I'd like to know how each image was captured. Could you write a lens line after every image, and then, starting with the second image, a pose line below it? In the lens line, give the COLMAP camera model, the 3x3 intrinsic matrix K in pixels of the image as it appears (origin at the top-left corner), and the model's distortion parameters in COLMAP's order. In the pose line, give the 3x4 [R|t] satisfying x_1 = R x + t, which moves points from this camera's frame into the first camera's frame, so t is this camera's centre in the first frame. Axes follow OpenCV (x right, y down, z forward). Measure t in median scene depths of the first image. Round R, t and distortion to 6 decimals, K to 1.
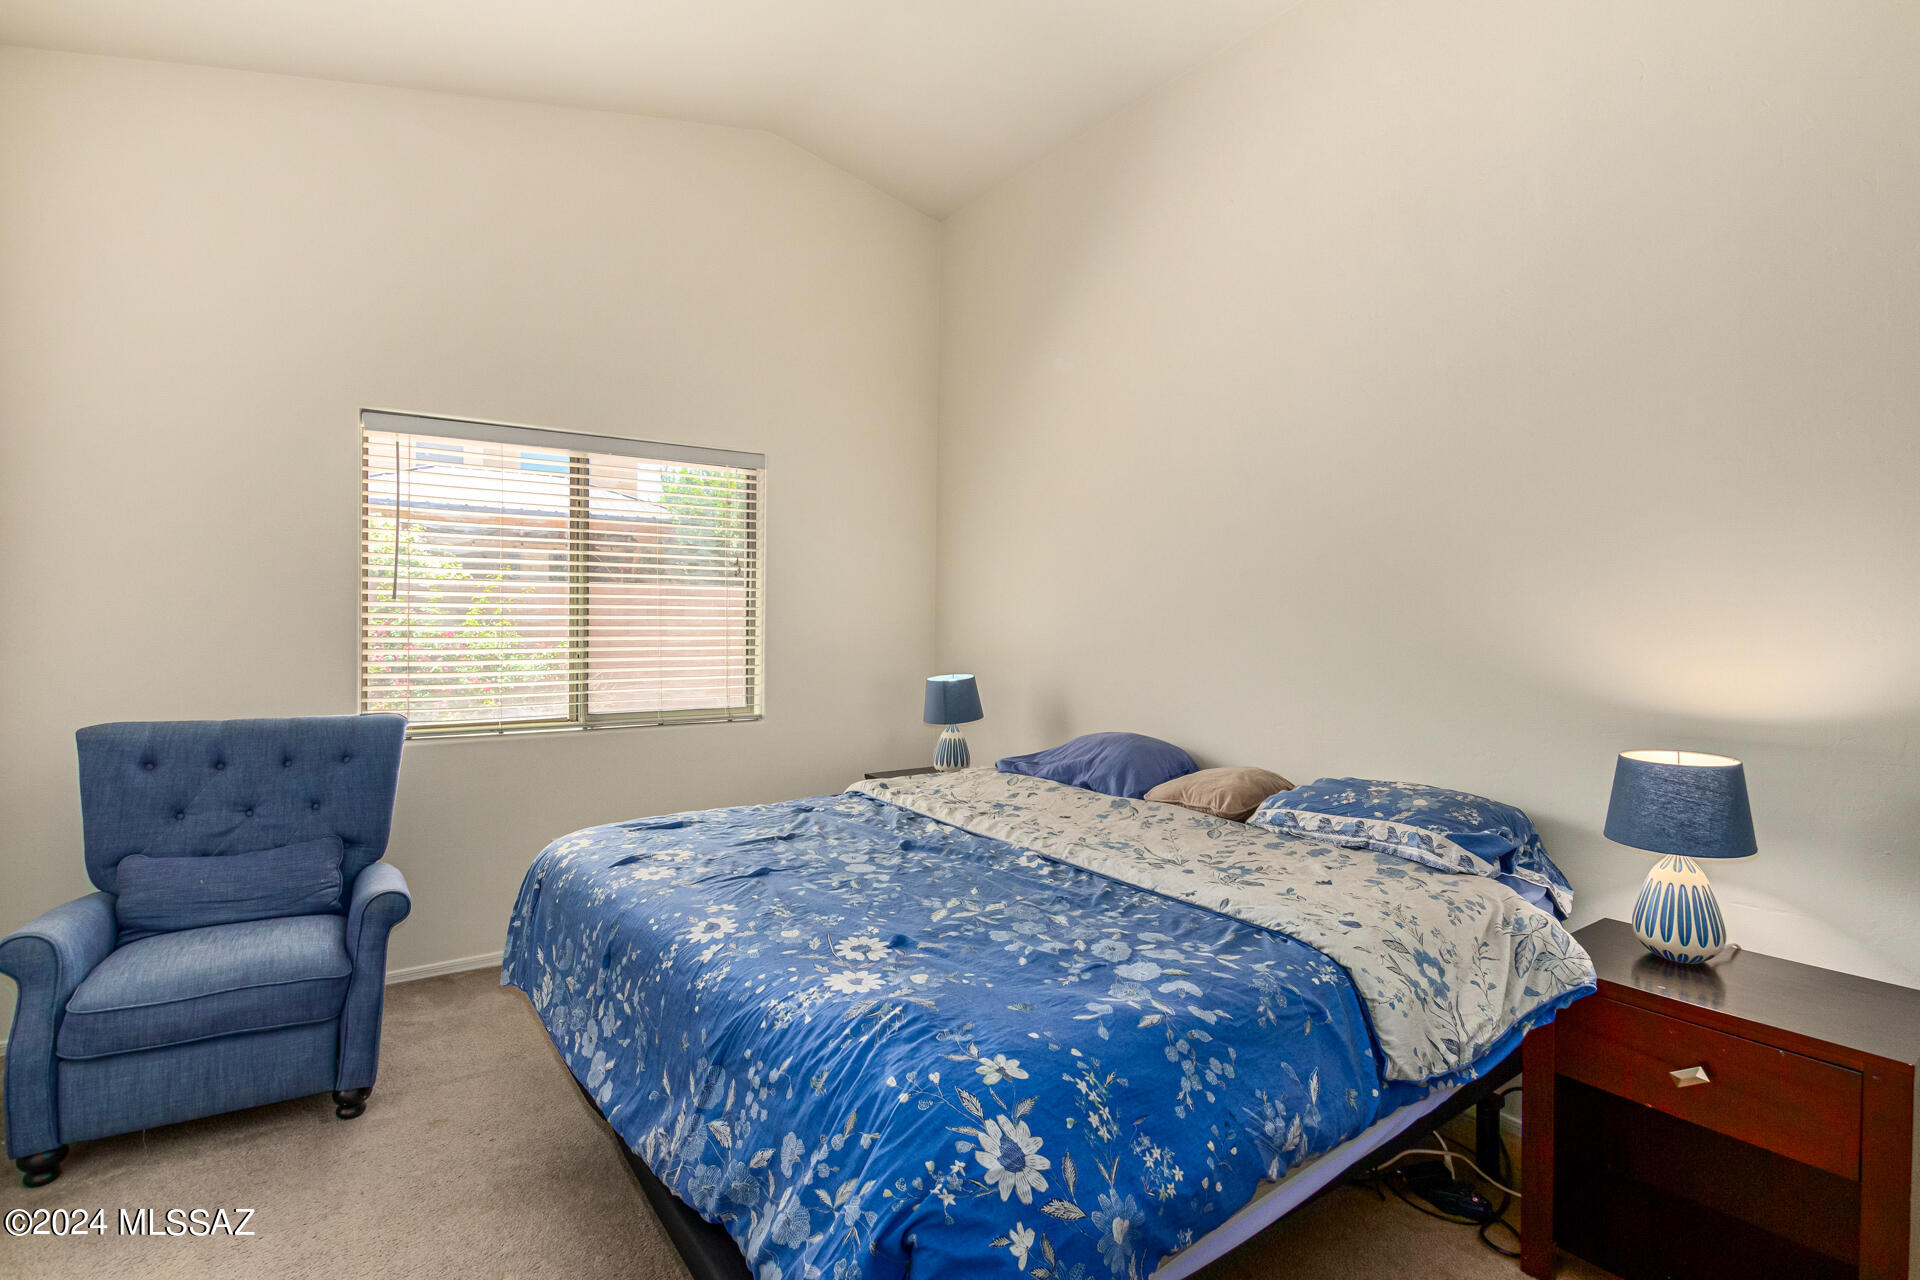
lens RADIAL K [[940.1, 0, 991.2], [0, 940.1, 637.0], [0, 0, 1]] dist [0.018108, -0.011238]
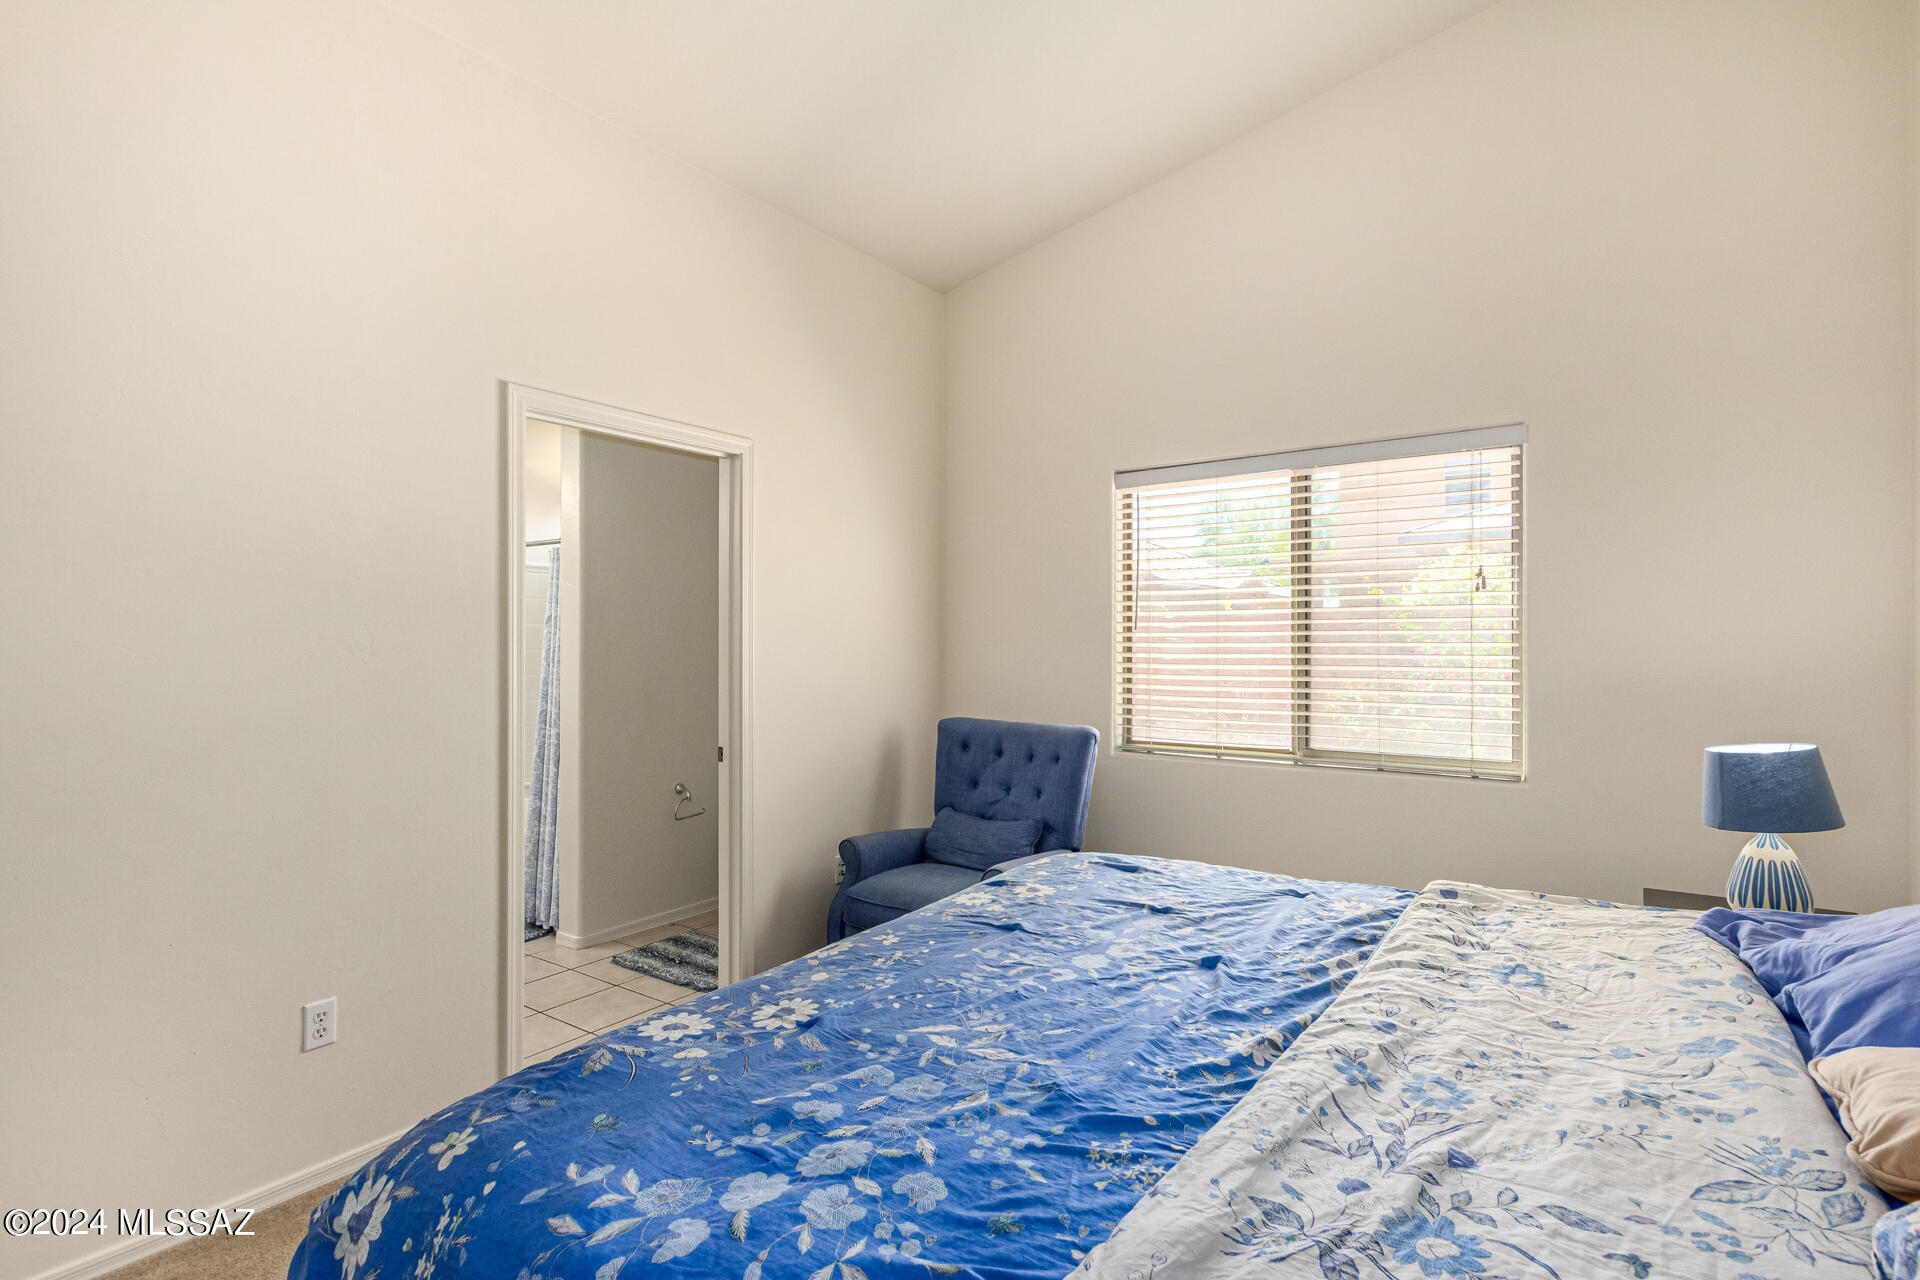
lens RADIAL K [[940.1, 0, 991.2], [0, 940.1, 637.0], [0, 0, 1]] dist [0.018108, -0.011238]
pose [[0.333536, -0.014947, -0.942619, 0.648602], [-0.016136, 0.999637, -0.021561, -0.005817], [0.942599, 0.022402, 0.333174, 0.740775]]
